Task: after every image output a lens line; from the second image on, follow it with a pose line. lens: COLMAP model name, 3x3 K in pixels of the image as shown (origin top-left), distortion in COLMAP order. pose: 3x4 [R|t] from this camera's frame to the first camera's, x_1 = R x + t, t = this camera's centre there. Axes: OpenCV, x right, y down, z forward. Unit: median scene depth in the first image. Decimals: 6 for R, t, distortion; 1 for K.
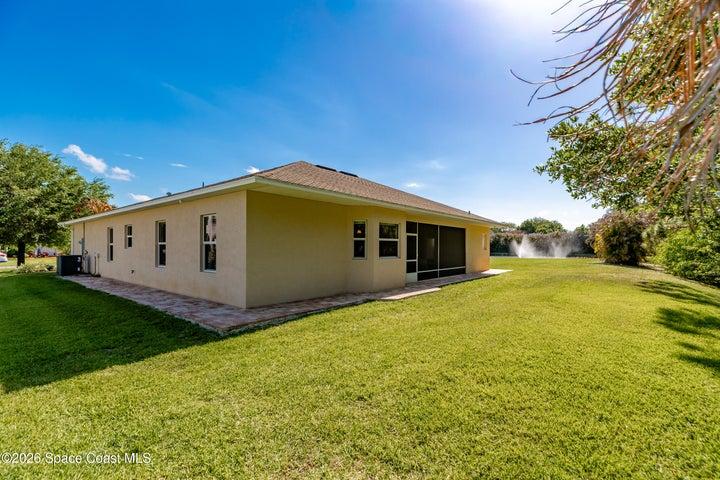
lens RADIAL K [[330.8, 0, 366.9], [0, 330.8, 245.7], [0, 0, 1]] dist [-0.044487, 0.012777]
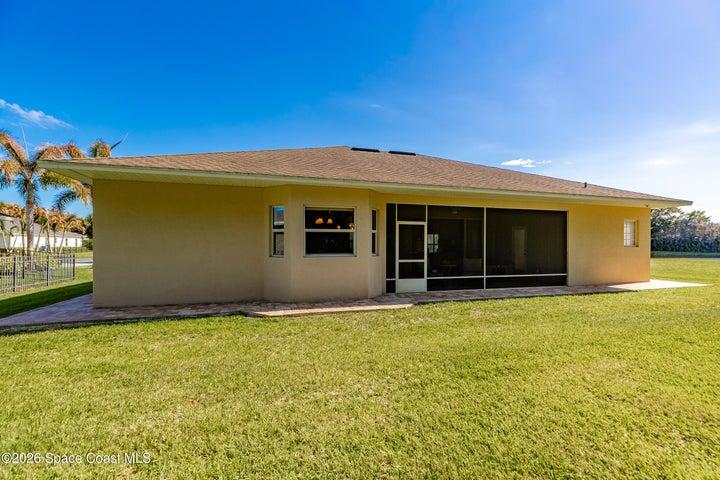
lens RADIAL K [[320.2, 0, 360.0], [0, 320.2, 240.0], [0, 0, 1]] dist [0.017419, 0.000111]
pose [[0.823941, -0.001528, -0.566673, 0.420028], [-0.000583, 0.999994, -0.003545, 0.004185], [0.566675, 0.003251, 0.823935, 0.381147]]
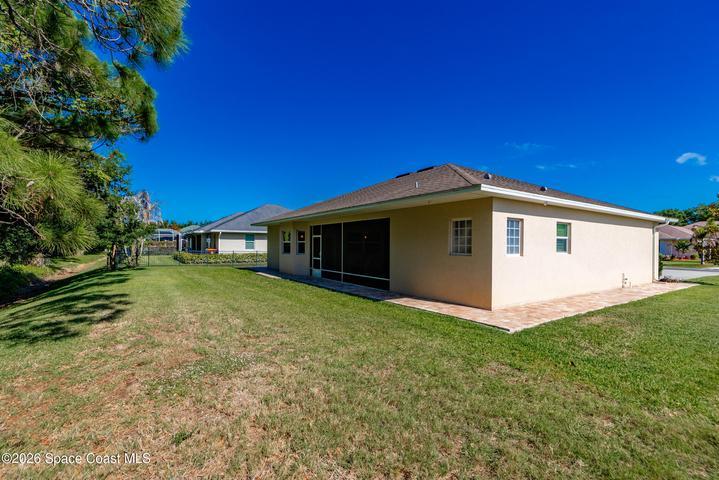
lens RADIAL K [[330.7, 0, 366.5], [0, 330.7, 243.0], [0, 0, 1]] dist [-0.028048, 0.000623]
pose [[-0.287318, -0.005165, -0.957821, 1.186190], [0.000309, 0.999985, -0.005485, -0.003034], [0.957835, -0.001872, -0.287312, 1.474433]]
